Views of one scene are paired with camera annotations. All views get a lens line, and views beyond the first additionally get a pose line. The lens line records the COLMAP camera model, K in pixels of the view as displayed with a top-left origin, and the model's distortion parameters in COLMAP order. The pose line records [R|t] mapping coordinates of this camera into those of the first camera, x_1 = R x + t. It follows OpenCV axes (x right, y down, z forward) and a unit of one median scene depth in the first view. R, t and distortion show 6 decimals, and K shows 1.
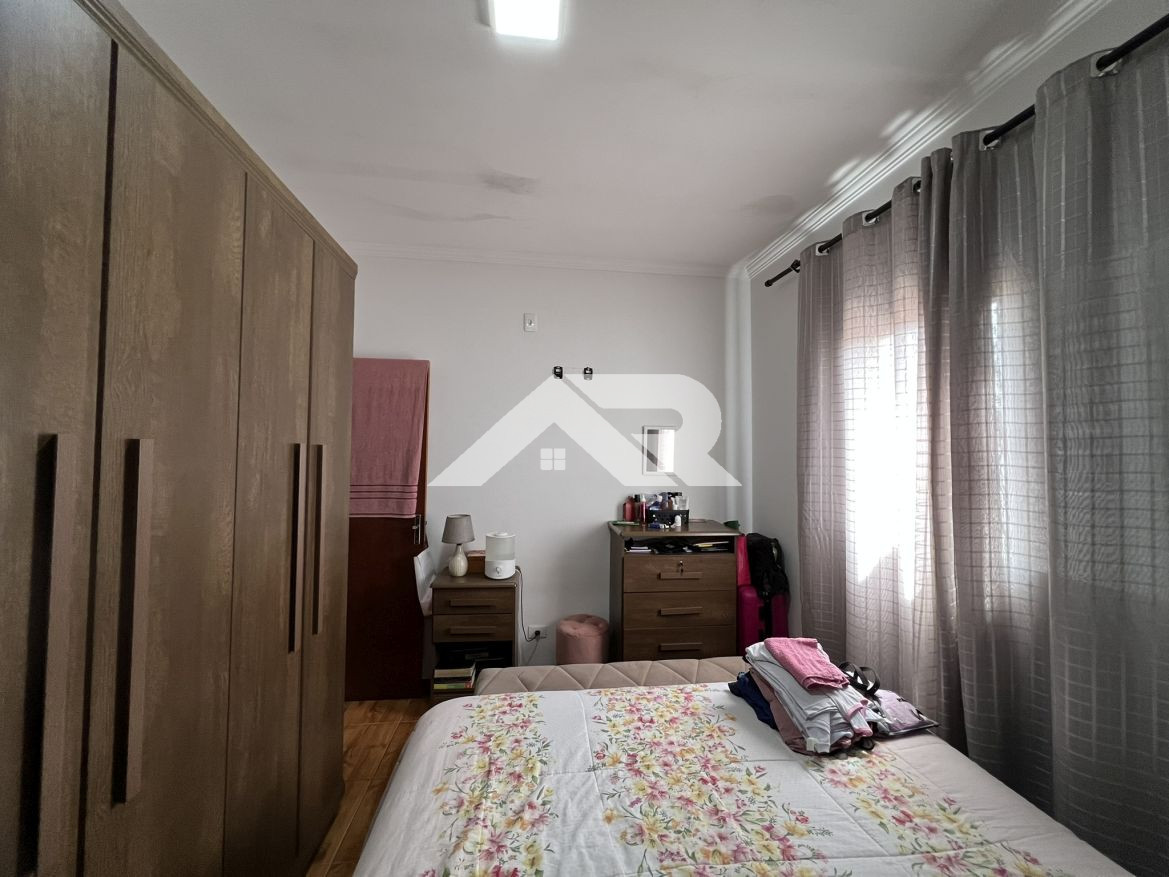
lens RADIAL K [[468.8, 0, 582.3], [0, 468.8, 439.8], [0, 0, 1]] dist [-0.002098, -0.000032]
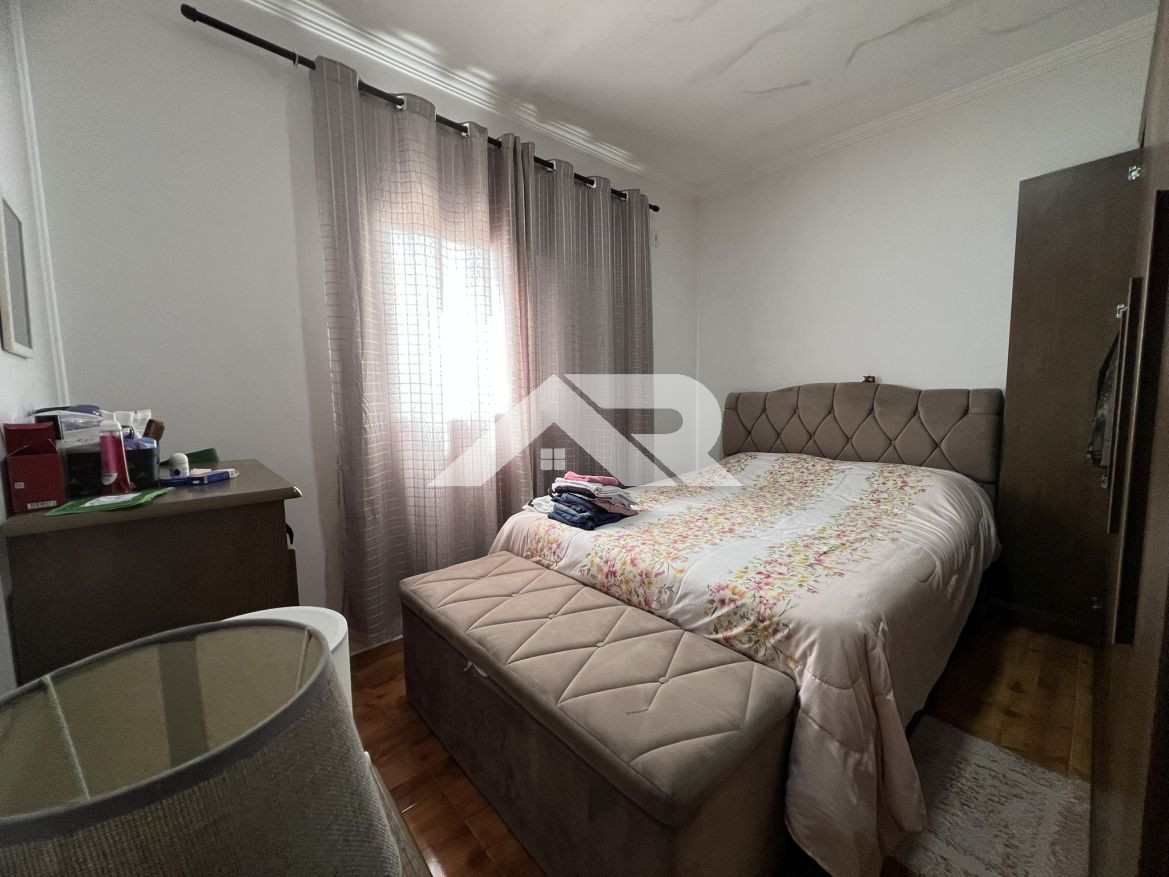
lens RADIAL K [[468.8, 0, 586.4], [0, 468.8, 437.4], [0, 0, 1]] dist [-0.002098, -0.000032]
pose [[-0.583801, -0.077307, 0.808208, -0.772472], [-0.012971, 0.996217, 0.085921, 0.239916], [-0.811793, 0.039678, -0.582596, 2.083754]]
